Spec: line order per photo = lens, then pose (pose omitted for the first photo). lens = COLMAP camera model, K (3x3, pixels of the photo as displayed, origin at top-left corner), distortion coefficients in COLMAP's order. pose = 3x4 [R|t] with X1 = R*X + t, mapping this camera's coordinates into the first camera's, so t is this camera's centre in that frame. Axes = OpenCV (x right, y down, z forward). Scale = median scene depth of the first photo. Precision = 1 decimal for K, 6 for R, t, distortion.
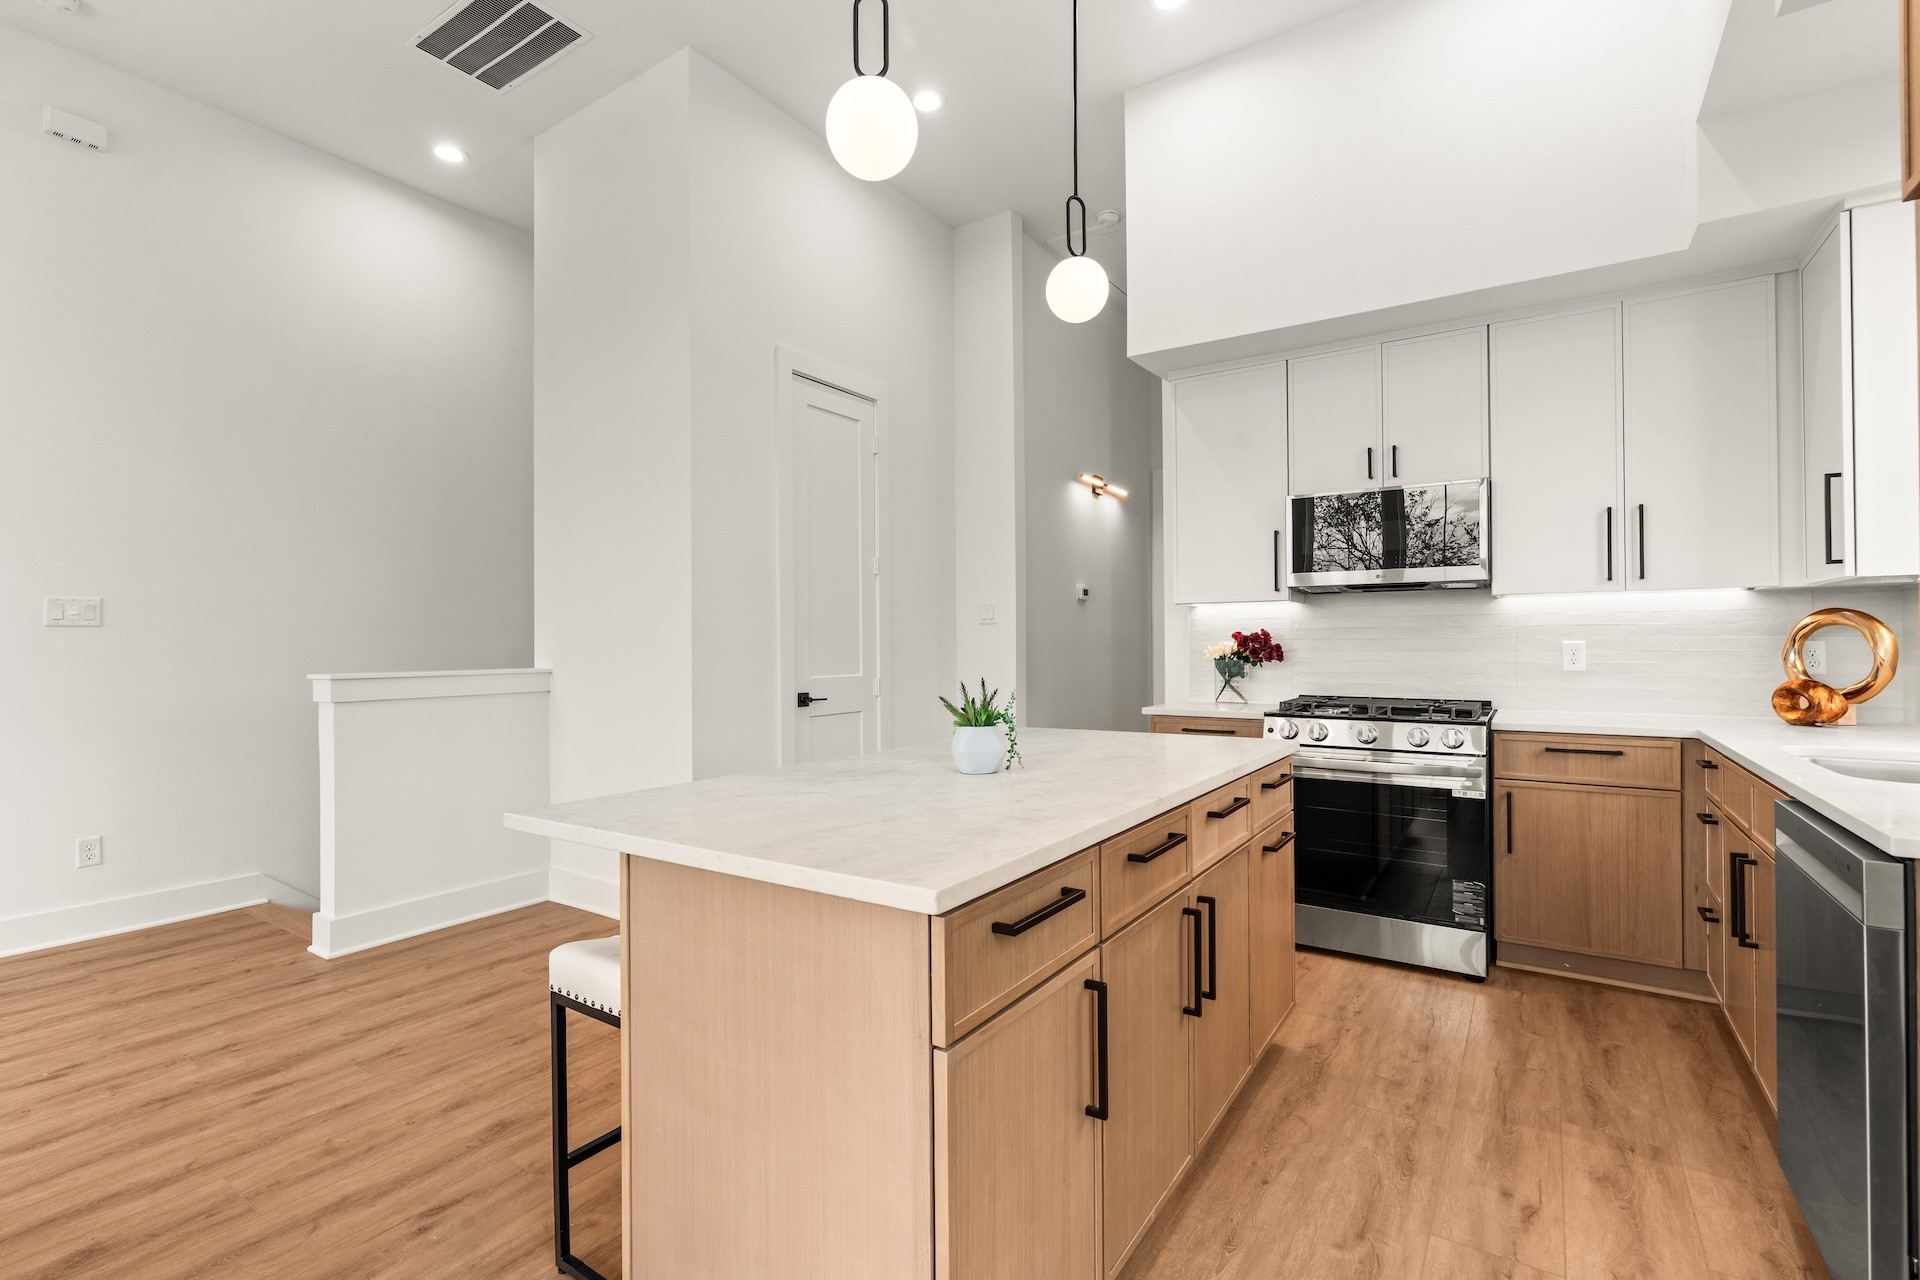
lens RADIAL K [[860.8, 0, 965.6], [0, 860.8, 641.5], [0, 0, 1]] dist [-0.006815, 0.002331]
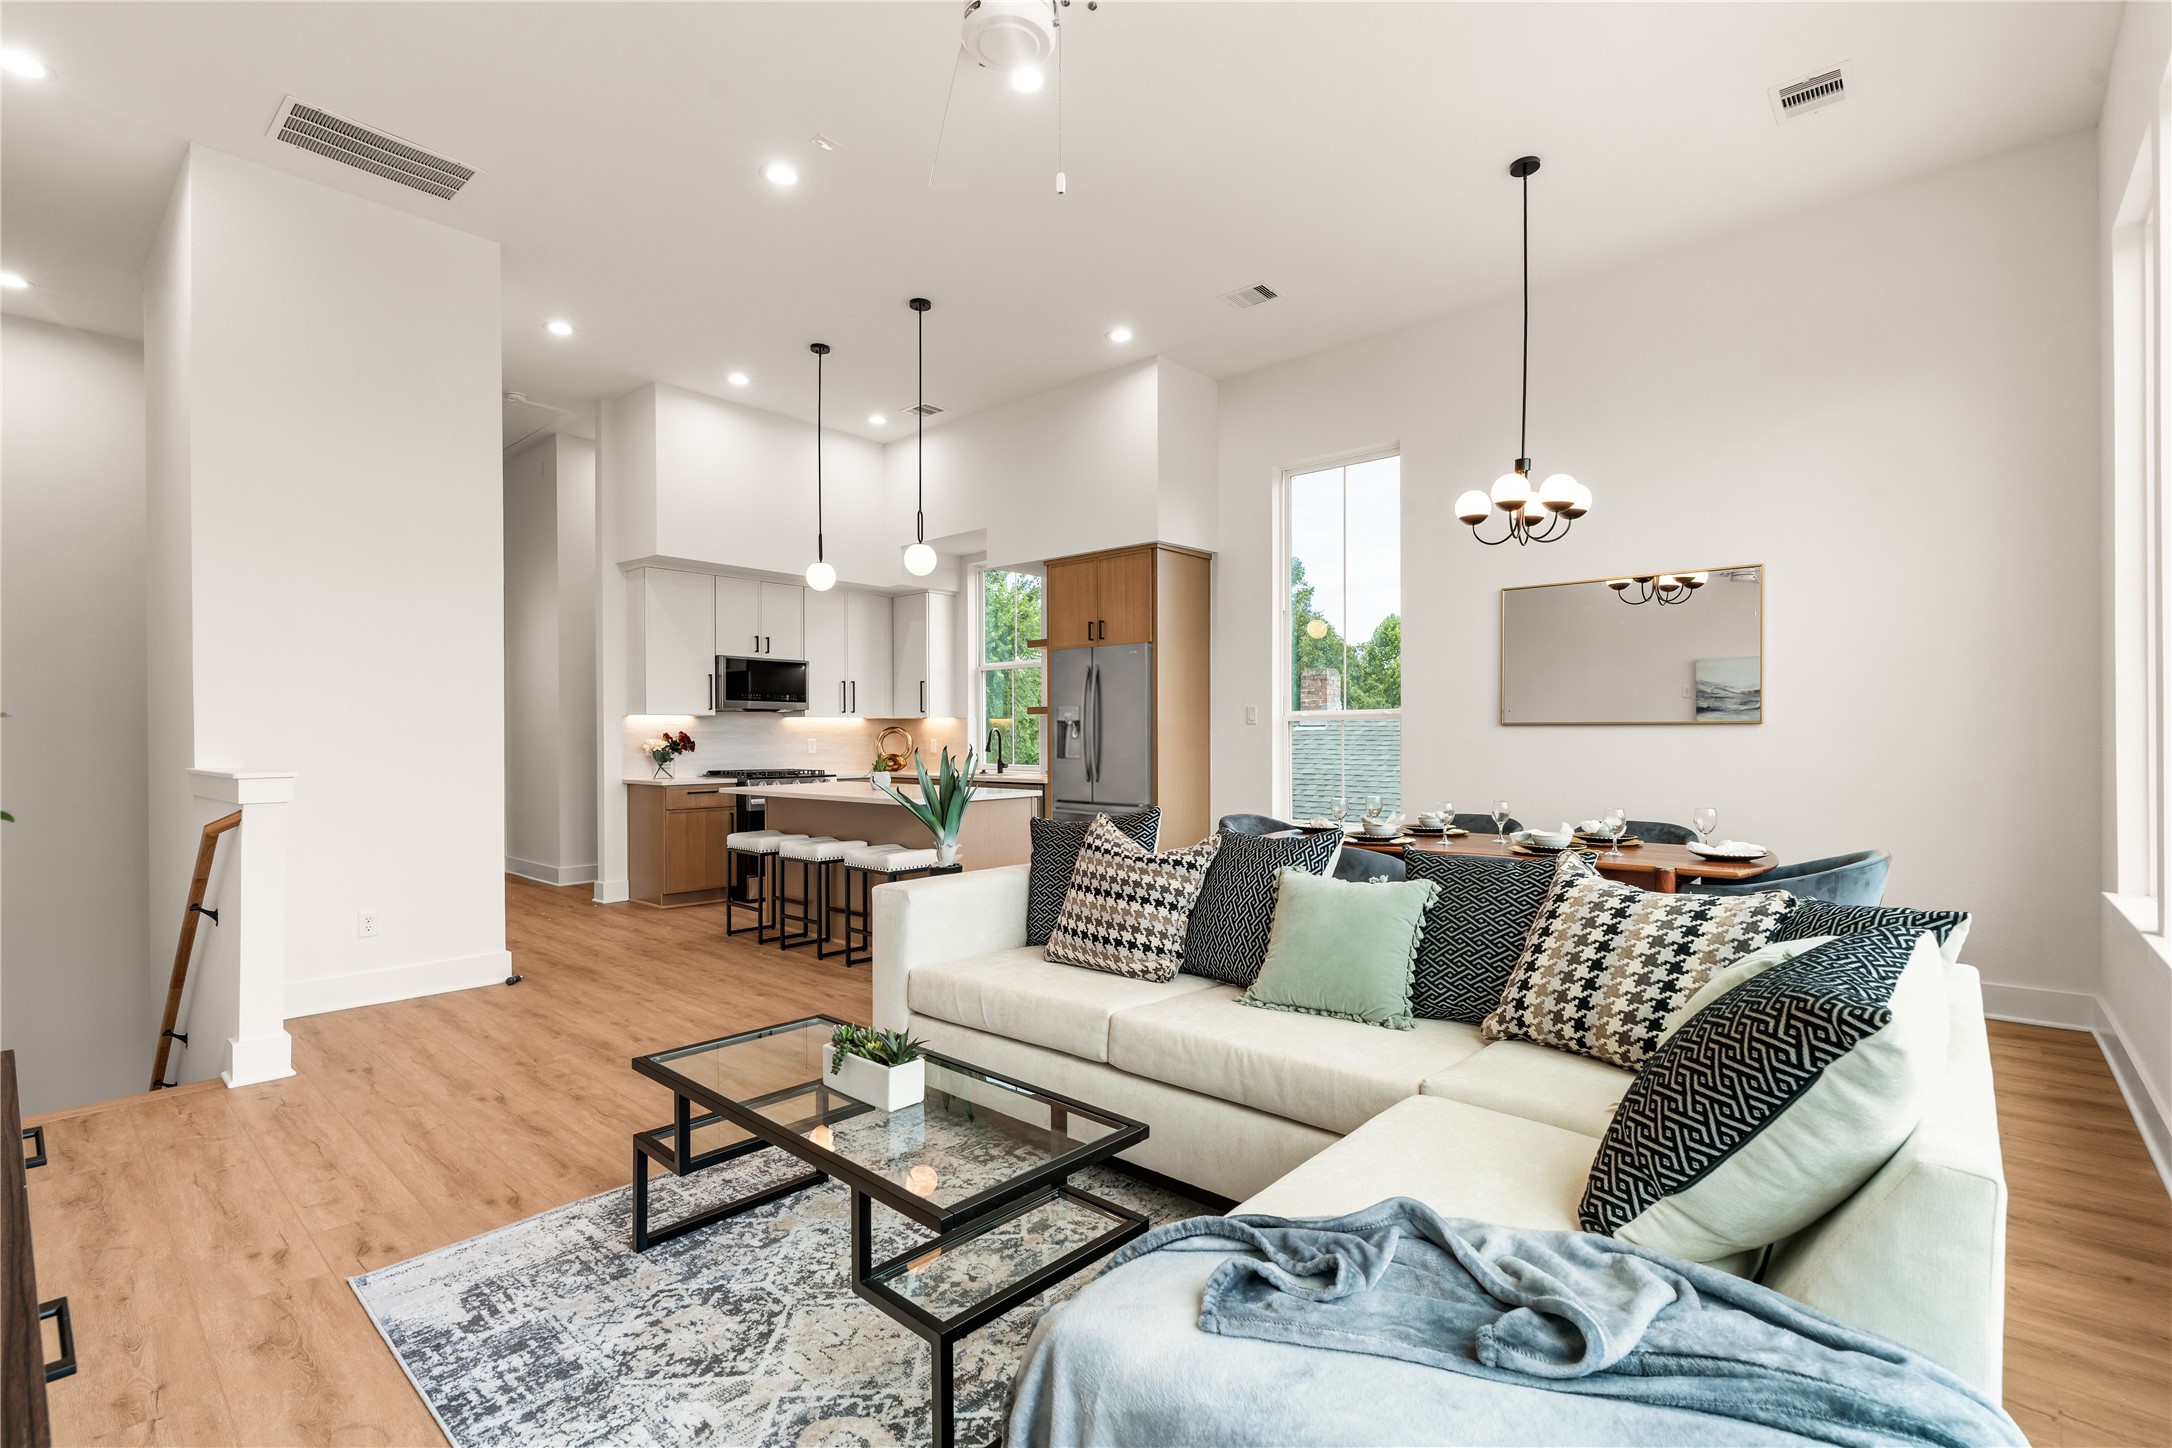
lens RADIAL K [[973.8, 0, 1090.4], [0, 973.8, 744.3], [0, 0, 1]] dist [-0.006815, 0.002331]
pose [[0.134797, -0.003242, 0.990868, -1.569454], [0.001287, 0.999994, 0.003097, 0.005208], [-0.990872, 0.000858, 0.134801, -0.003619]]
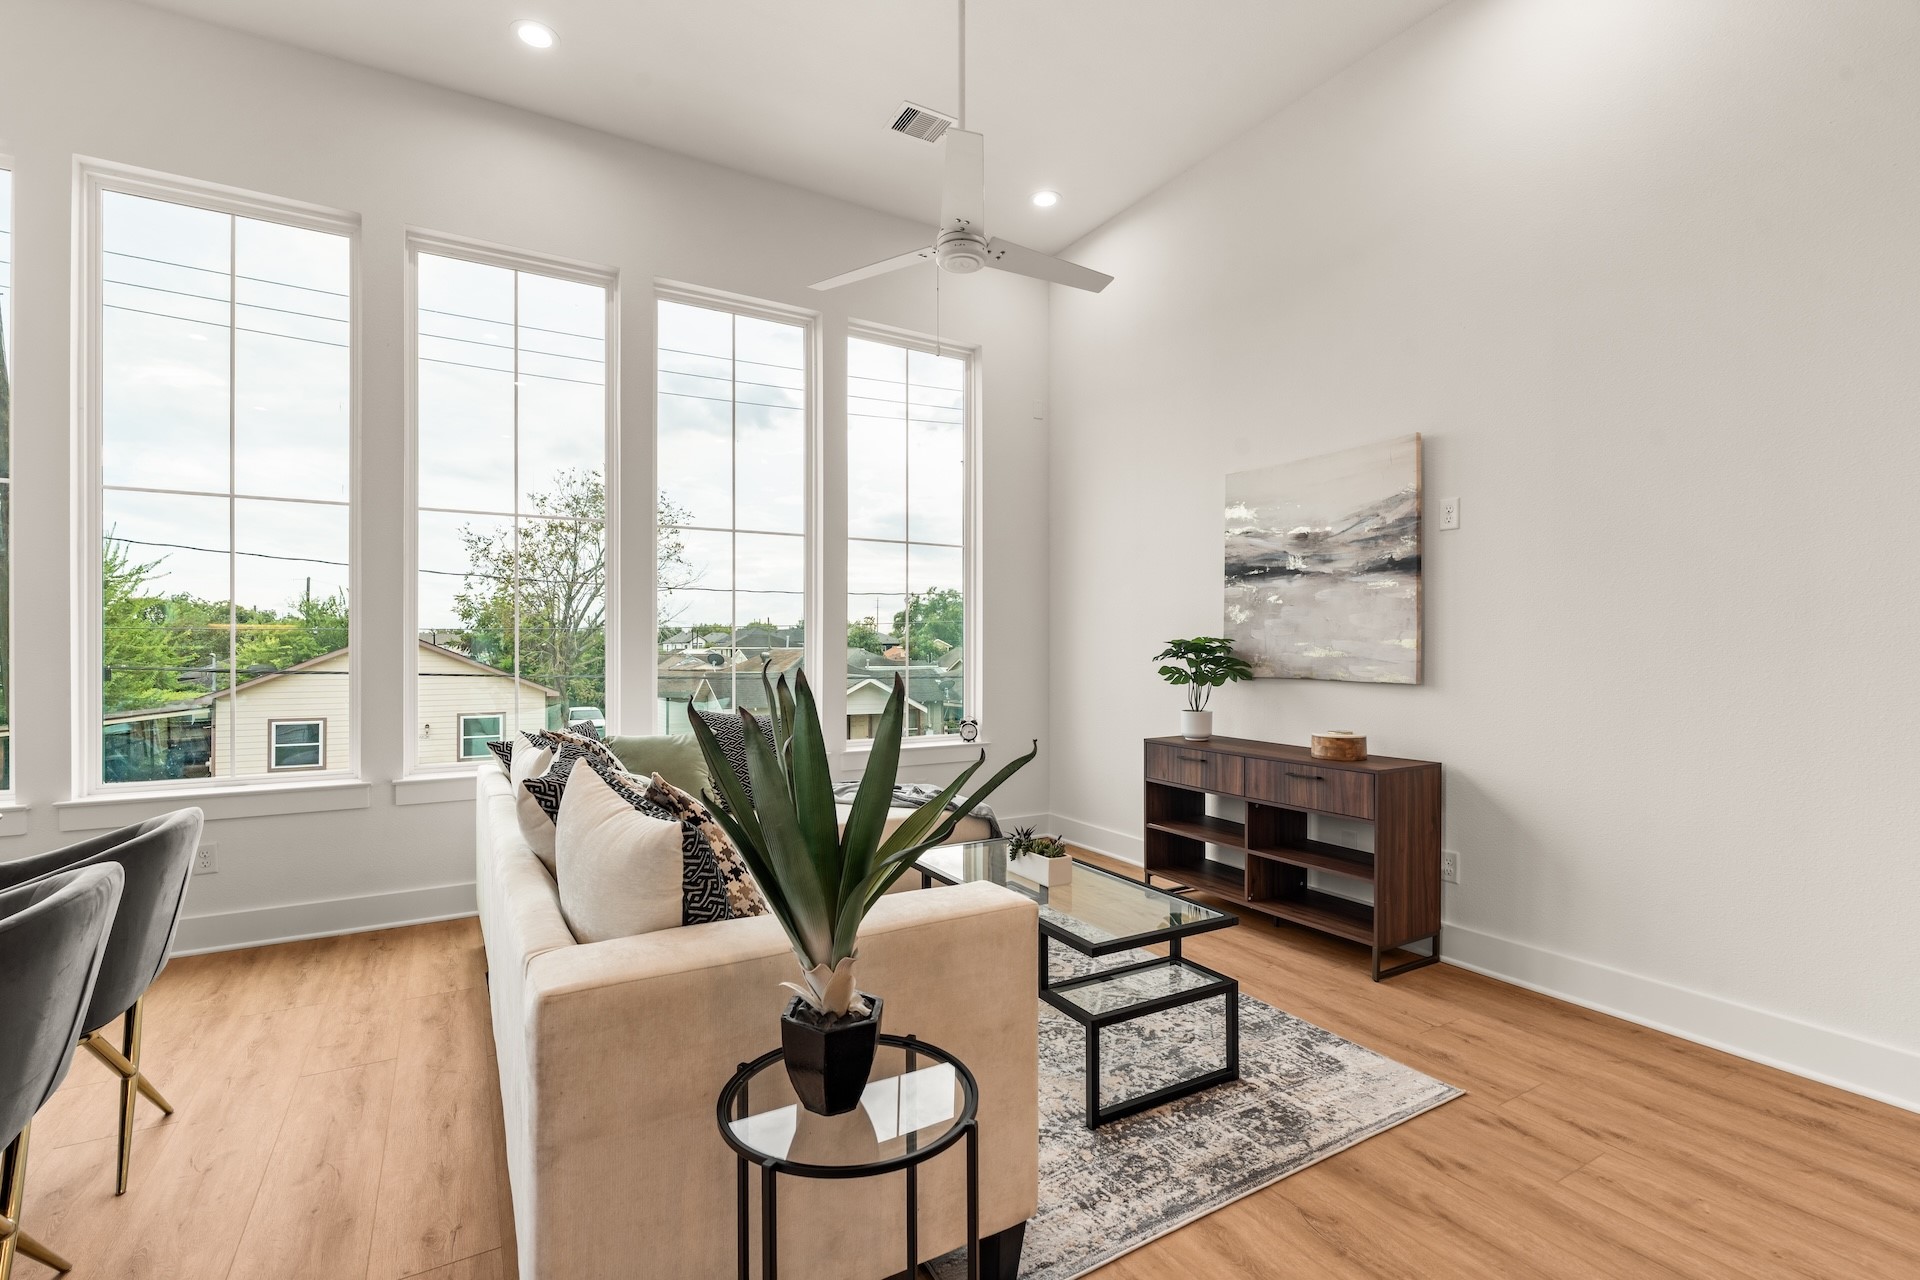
lens RADIAL K [[860.8, 0, 958.6], [0, 860.8, 644.0], [0, 0, 1]] dist [-0.006815, 0.002331]
pose [[-0.433662, 0.002091, -0.901073, -0.264683], [0.004233, 0.999991, 0.000283, 0.001529], [0.901066, -0.003692, -0.433667, 0.482857]]
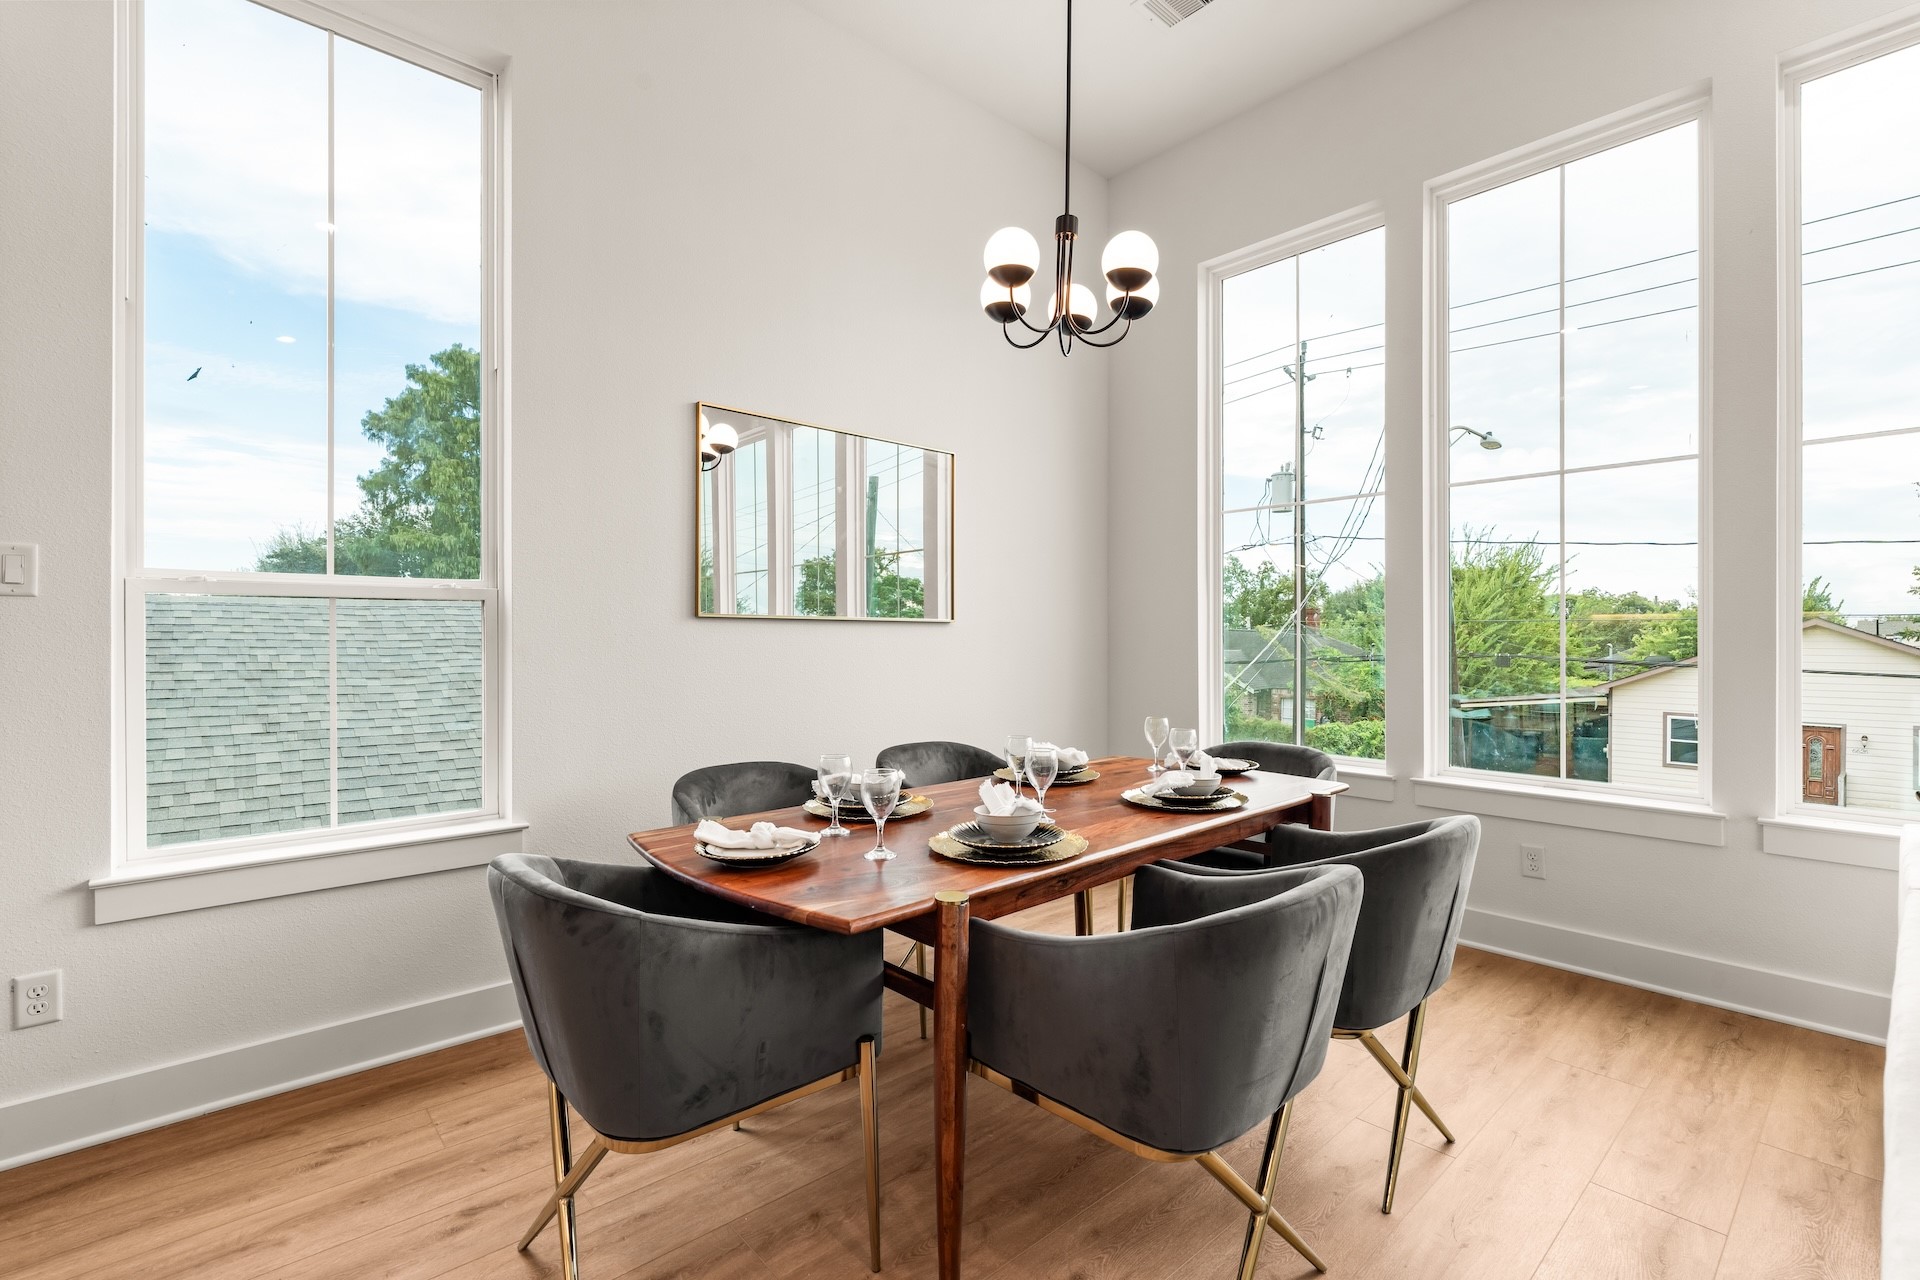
lens RADIAL K [[860.8, 0, 961.9], [0, 860.8, 637.4], [0, 0, 1]] dist [-0.006815, 0.002331]
pose [[-0.969482, 0.002843, 0.245145, -0.401319], [0.002362, 0.999995, -0.002256, 0.002564], [-0.245150, -0.001608, -0.969484, 0.332854]]
